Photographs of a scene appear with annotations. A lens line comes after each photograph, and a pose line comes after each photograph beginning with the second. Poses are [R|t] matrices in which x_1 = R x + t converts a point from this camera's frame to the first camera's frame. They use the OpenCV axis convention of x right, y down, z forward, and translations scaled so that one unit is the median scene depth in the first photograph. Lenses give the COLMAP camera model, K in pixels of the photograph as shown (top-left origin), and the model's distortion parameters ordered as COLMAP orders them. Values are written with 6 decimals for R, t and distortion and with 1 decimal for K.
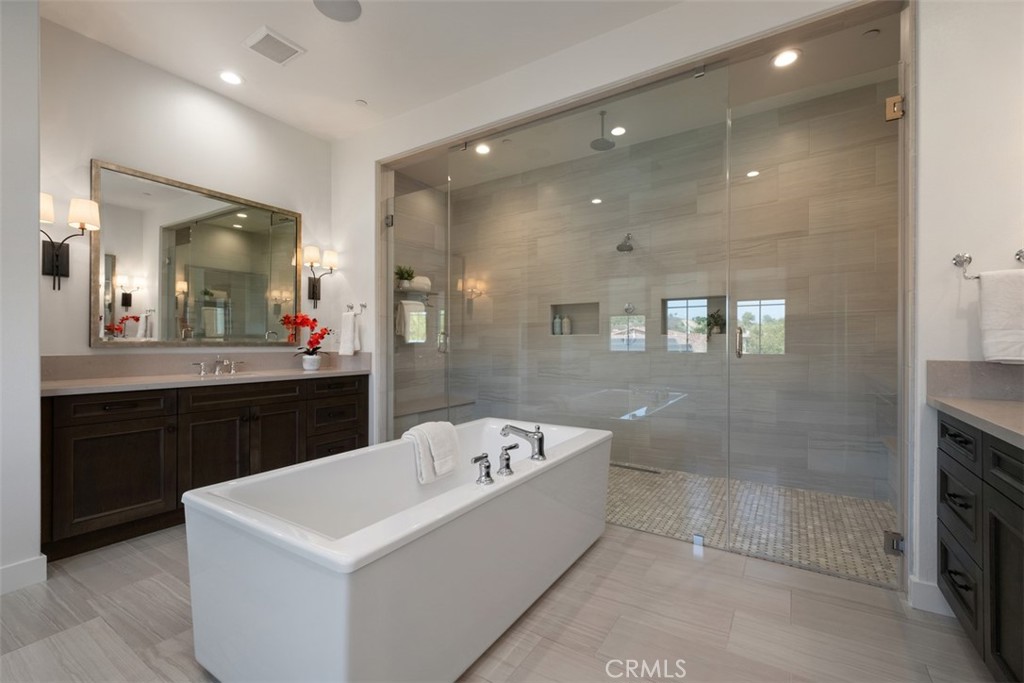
lens RADIAL K [[437.6, 0, 512.0], [0, 437.6, 341.5], [0, 0, 1]] dist [0.000256, -0.000701]
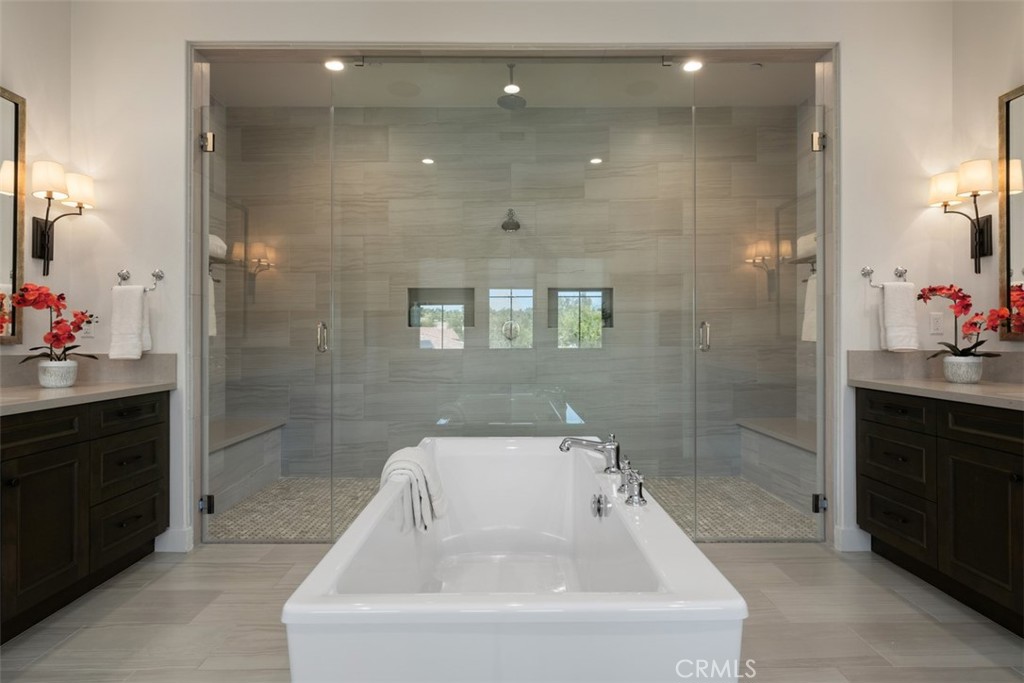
lens RADIAL K [[553.7, 0, 513.0], [0, 553.7, 333.2], [0, 0, 1]] dist [-0.002290, 0.000006]
pose [[0.833859, 0.002361, 0.551972, -0.354902], [0.000619, 0.999986, -0.005212, 0.001013], [-0.551977, 0.004688, 0.833846, 0.102474]]
